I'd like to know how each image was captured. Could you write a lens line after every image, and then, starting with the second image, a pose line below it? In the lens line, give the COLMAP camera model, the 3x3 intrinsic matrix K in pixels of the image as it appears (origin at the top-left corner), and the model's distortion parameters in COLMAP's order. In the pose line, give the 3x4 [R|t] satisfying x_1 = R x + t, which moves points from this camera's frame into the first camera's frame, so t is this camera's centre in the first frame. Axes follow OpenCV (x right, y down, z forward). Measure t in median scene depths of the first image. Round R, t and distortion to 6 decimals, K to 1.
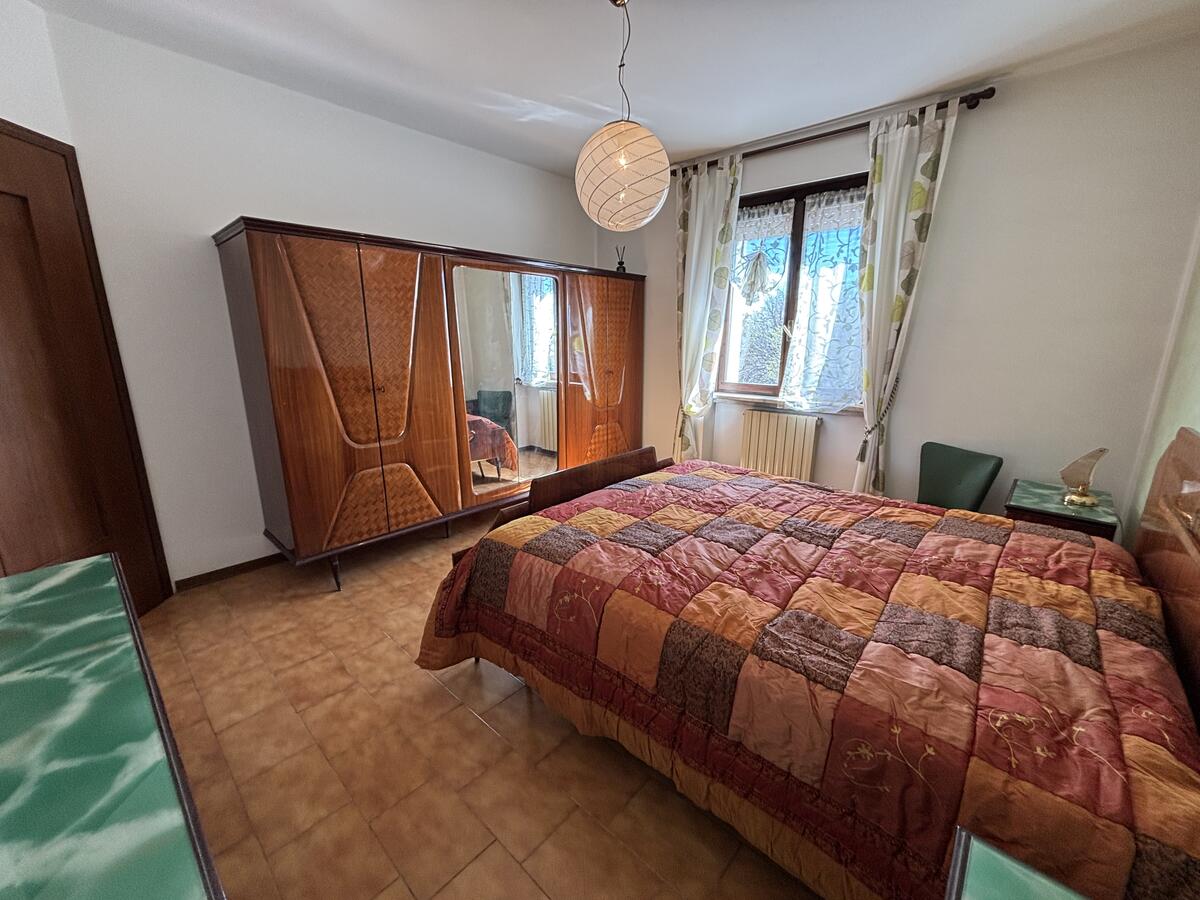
lens RADIAL K [[486.5, 0, 598.9], [0, 486.5, 453.5], [0, 0, 1]] dist [-0.000618, -0.000394]
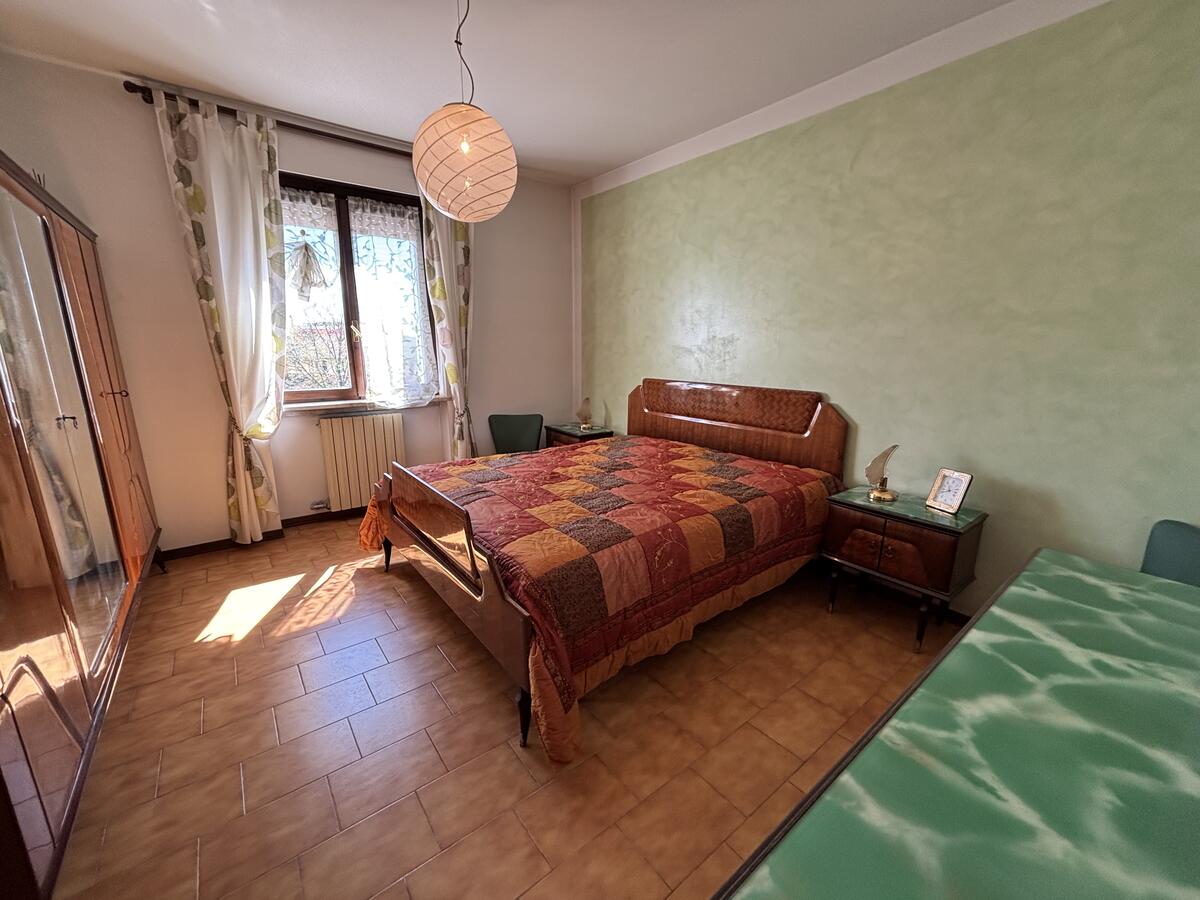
lens RADIAL K [[486.5, 0, 601.6], [0, 486.5, 452.2], [0, 0, 1]] dist [-0.000618, -0.000394]
pose [[0.159108, -0.216601, 0.963208, -0.677890], [0.227733, 0.957377, 0.177671, -0.104639], [-0.960637, 0.191085, 0.201653, 0.485185]]
